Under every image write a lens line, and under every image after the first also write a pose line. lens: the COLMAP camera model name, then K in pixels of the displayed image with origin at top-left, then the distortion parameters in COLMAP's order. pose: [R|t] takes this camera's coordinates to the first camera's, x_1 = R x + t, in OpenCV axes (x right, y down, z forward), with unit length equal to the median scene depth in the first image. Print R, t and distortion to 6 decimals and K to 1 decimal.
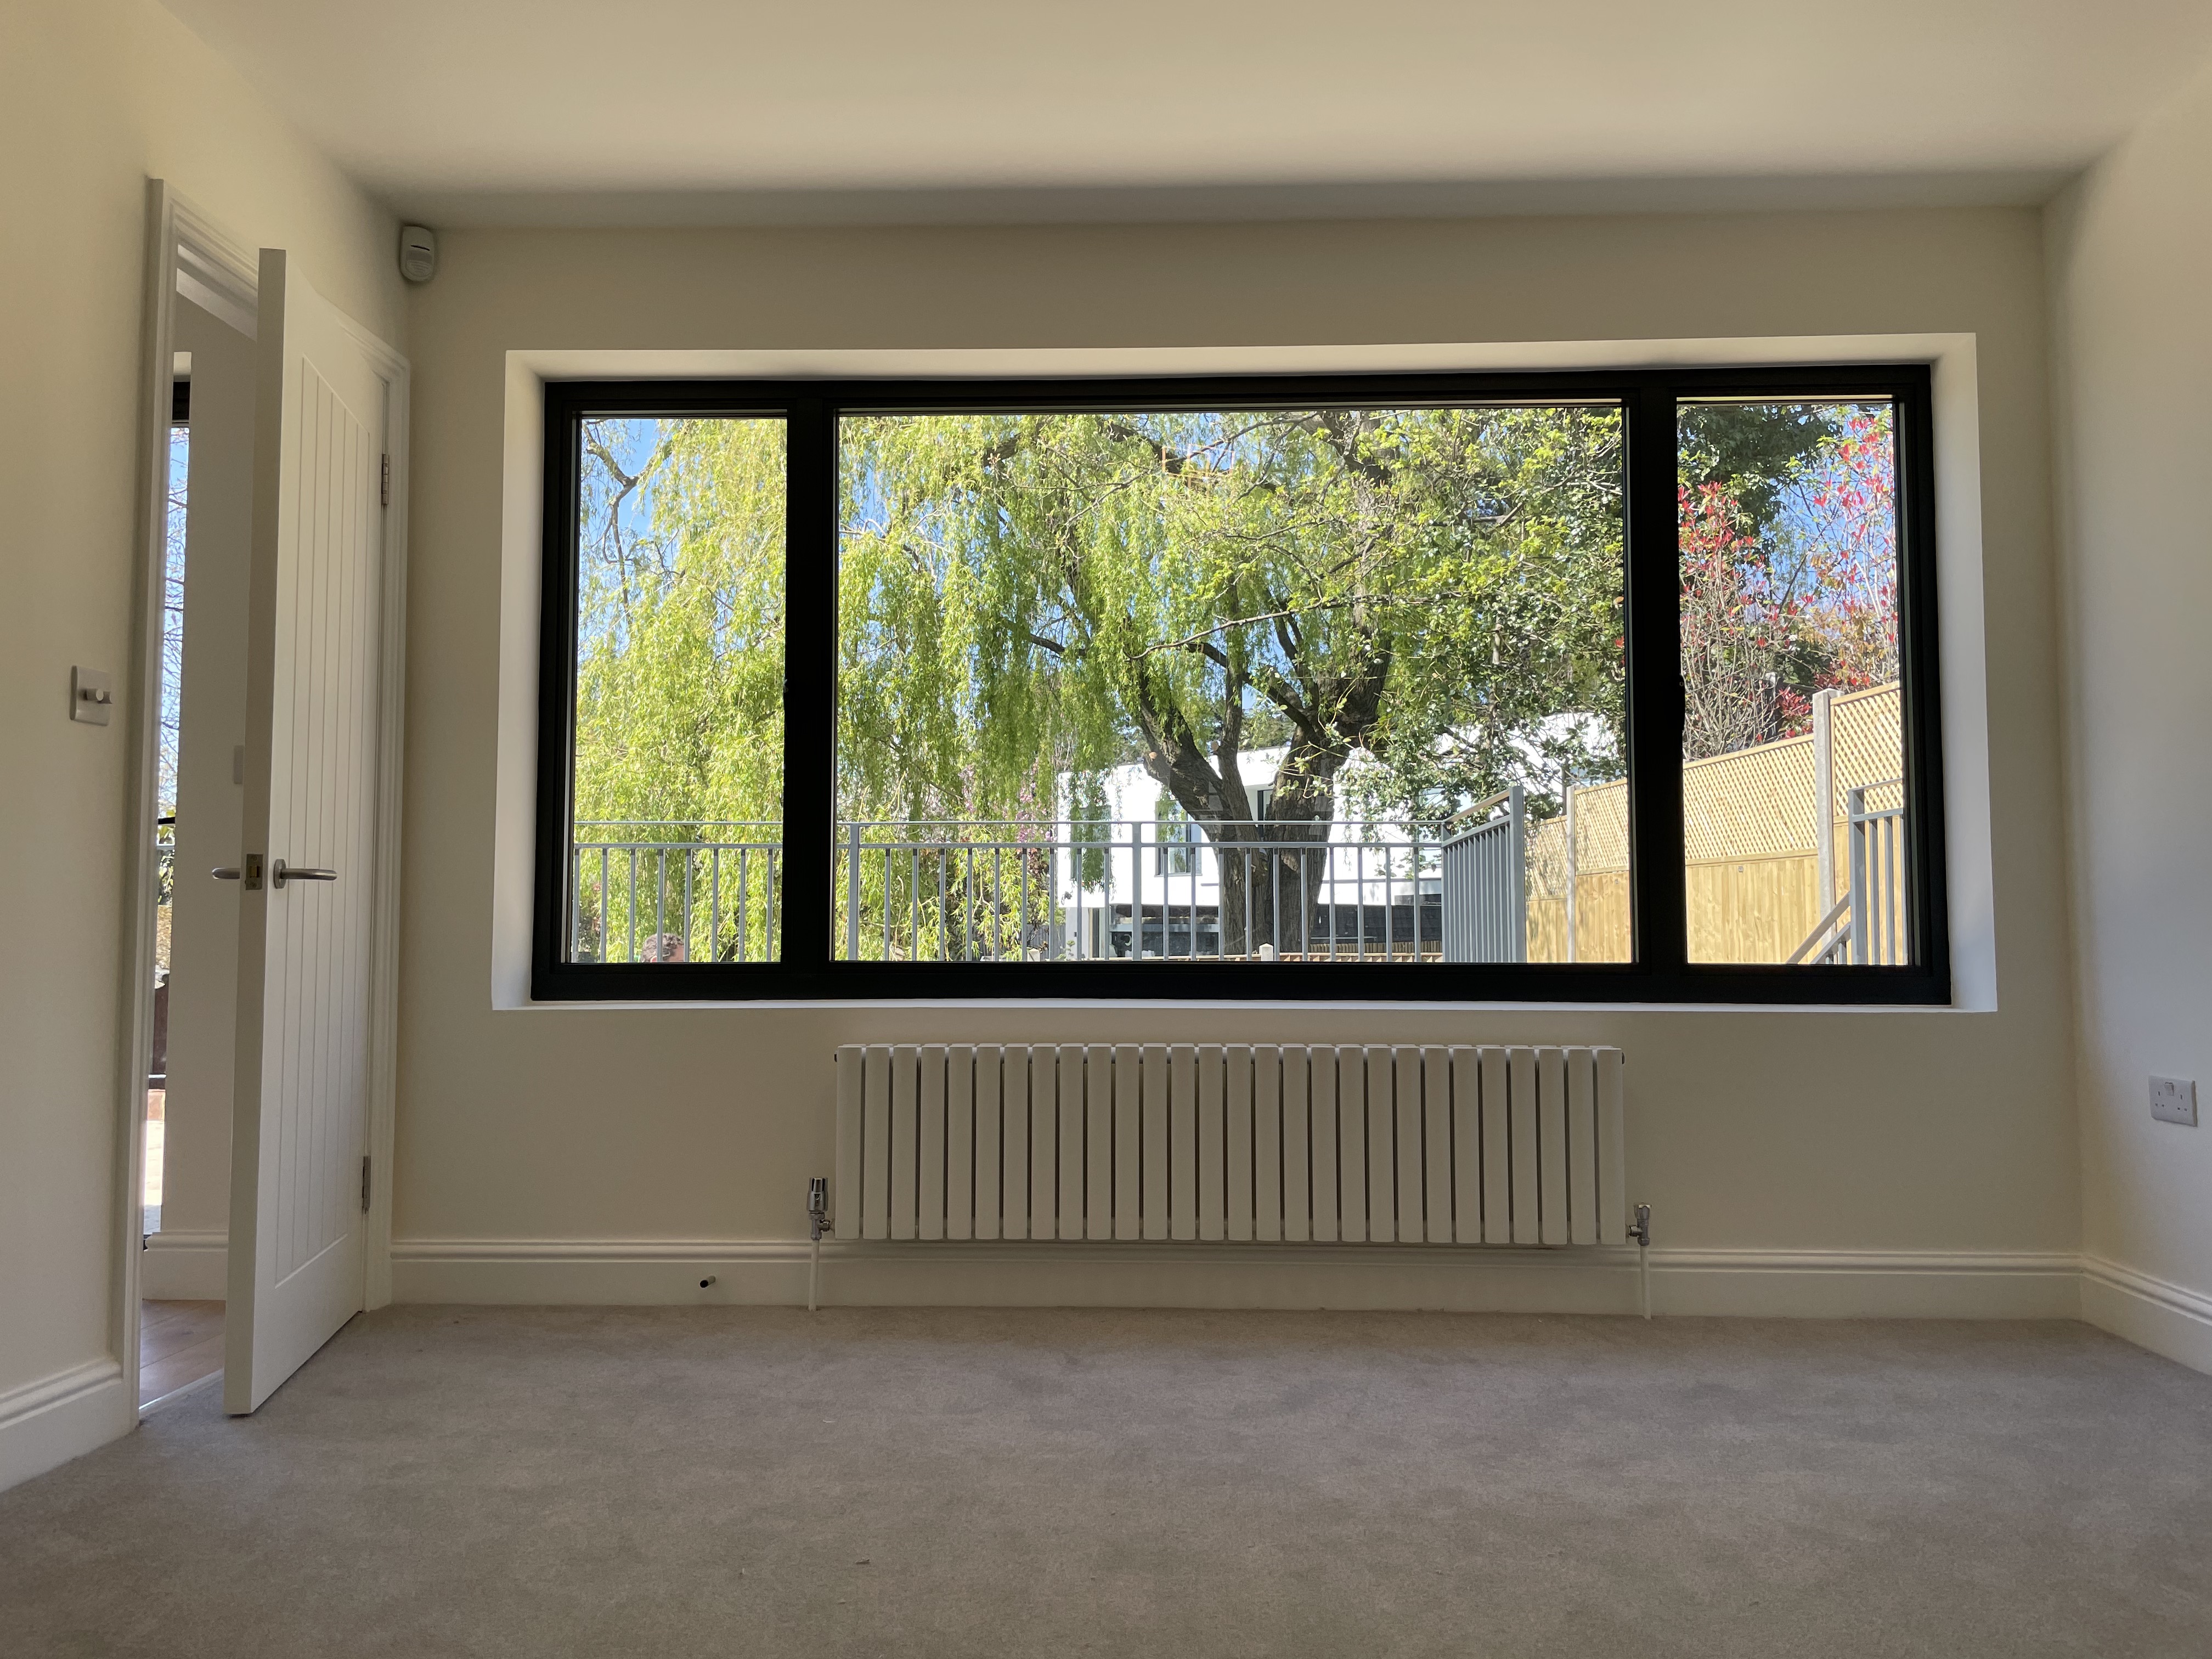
lens RADIAL K [[1663.5, 0, 1101.2], [0, 1663.5, 825.1], [0, 0, 1]] dist [0.056151, -0.000316]
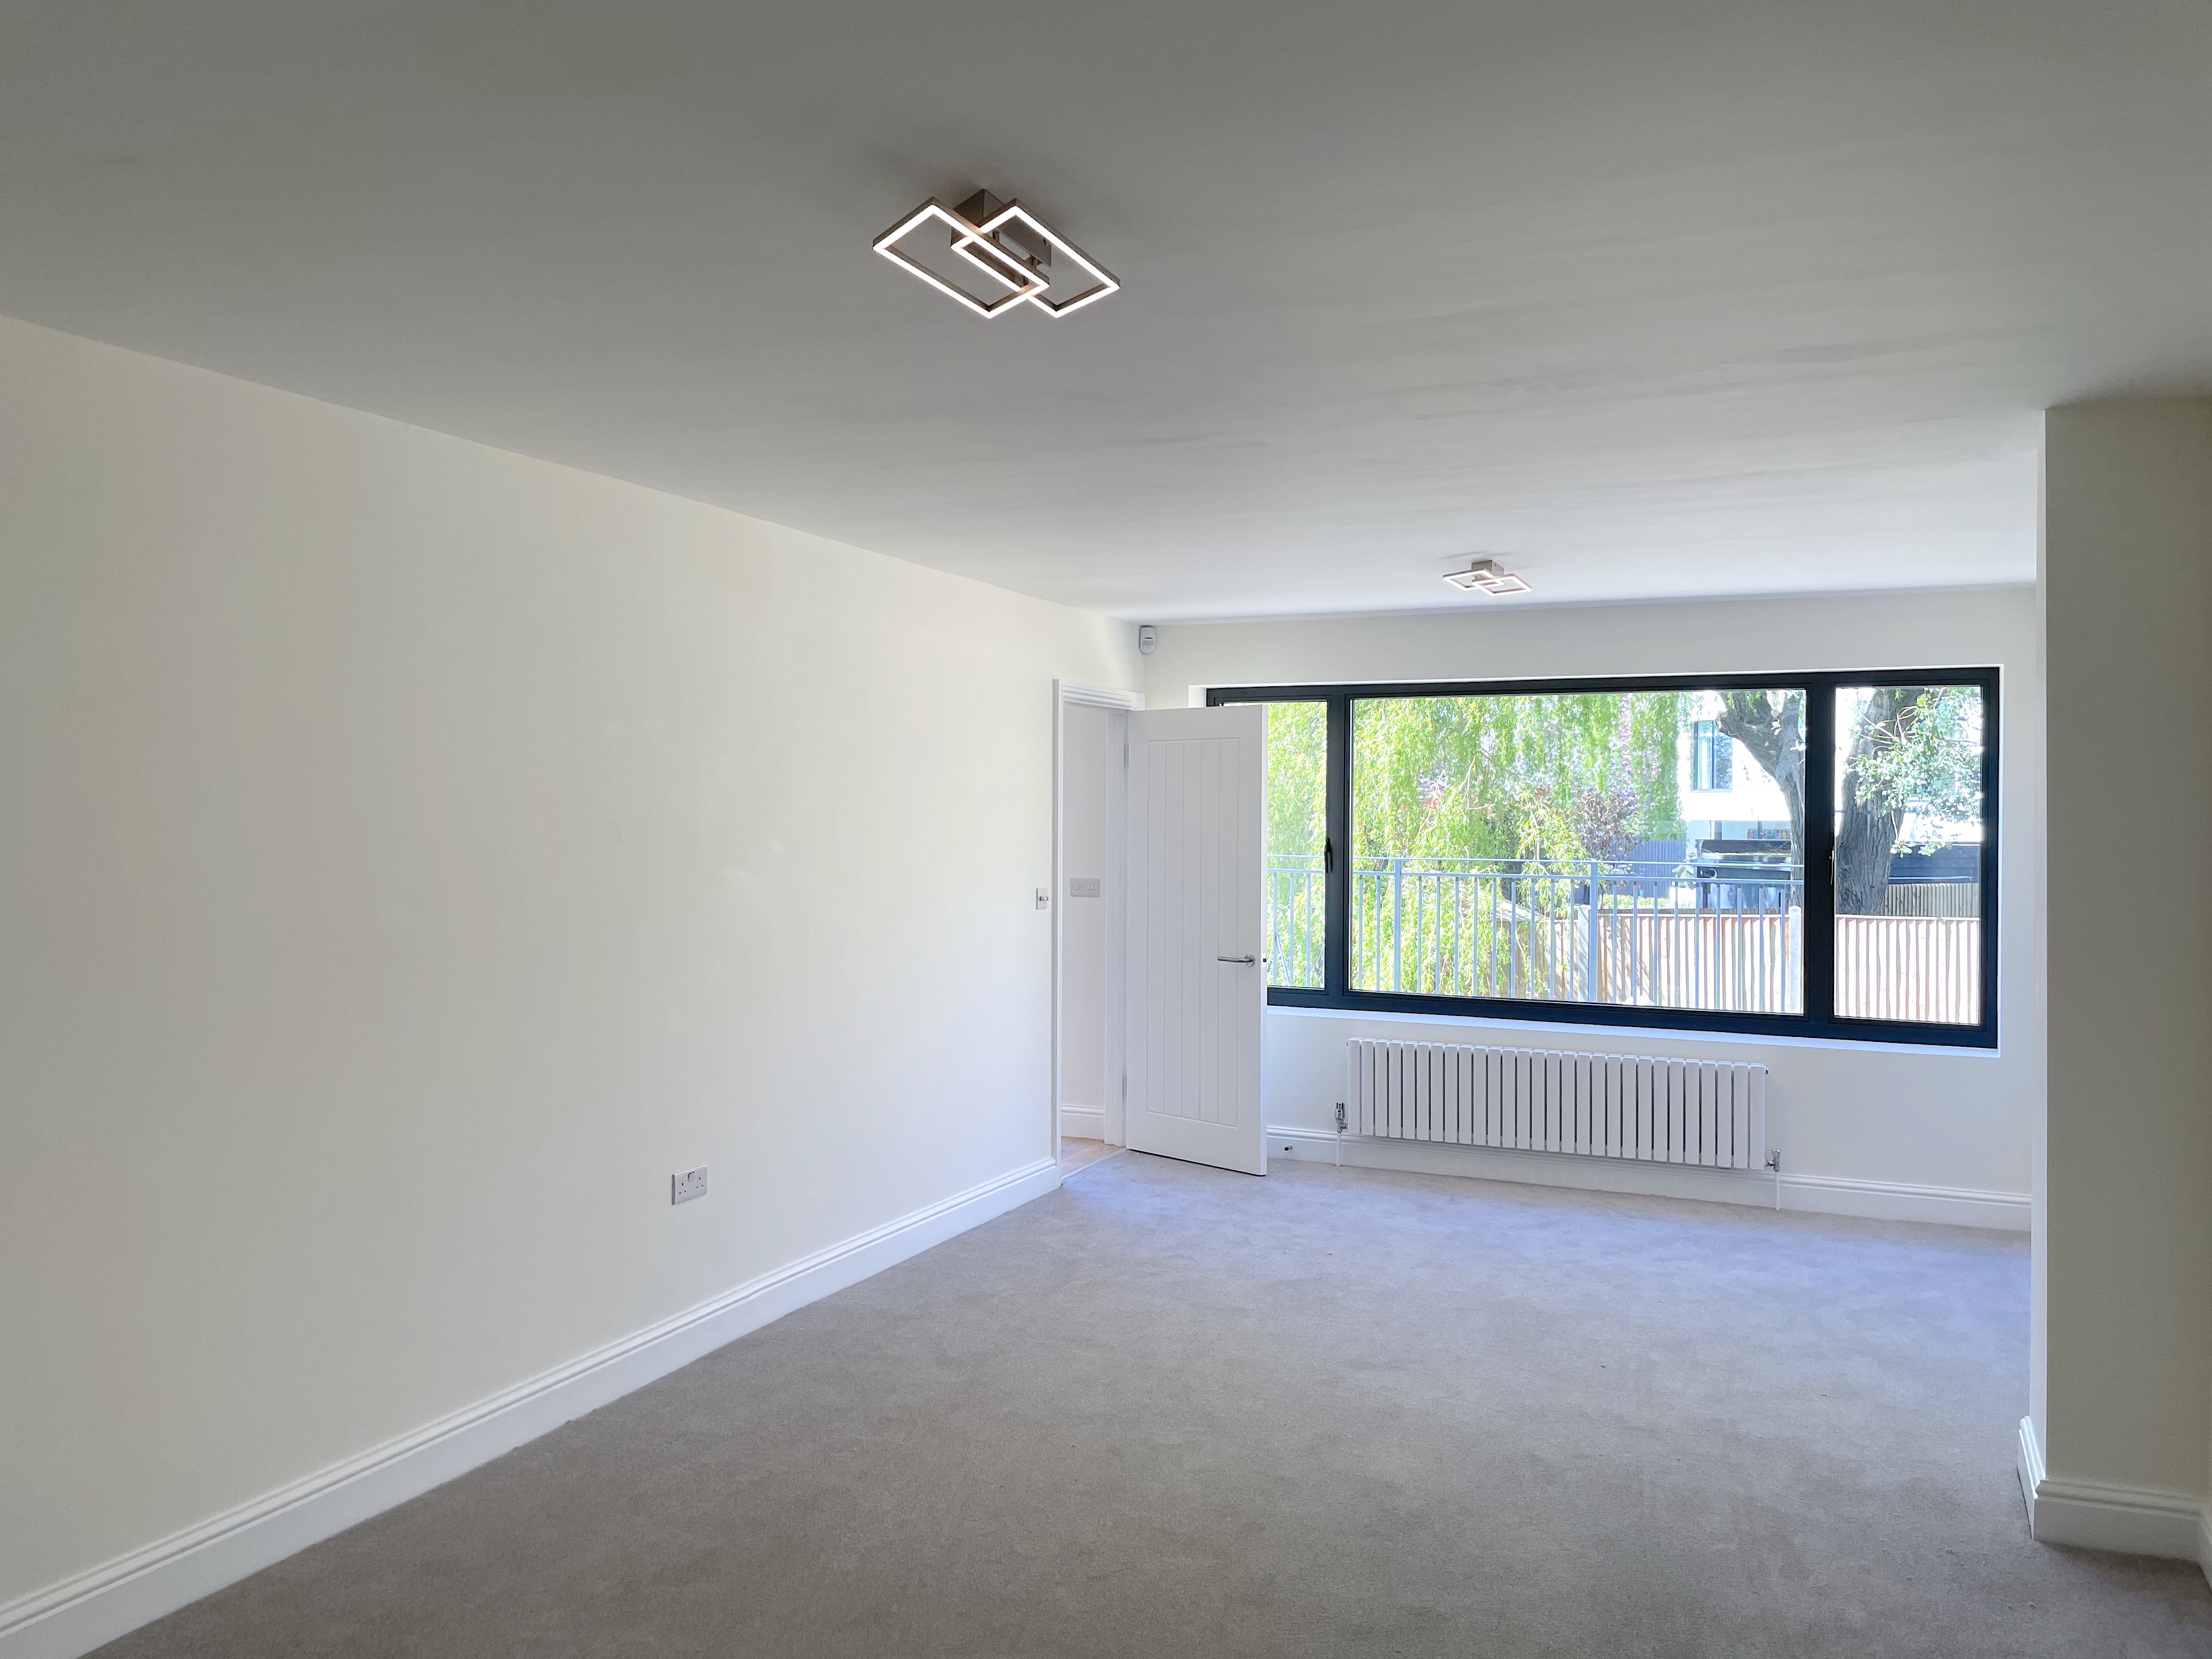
lens RADIAL K [[1663.5, 0, 1101.2], [0, 1663.5, 825.1], [0, 0, 1]] dist [0.056151, -0.000316]
pose [[0.929352, 0.007553, -0.369119, 0.295204], [0.018004, 0.997674, 0.065744, -0.254175], [0.368757, -0.067745, 0.927054, -0.926589]]
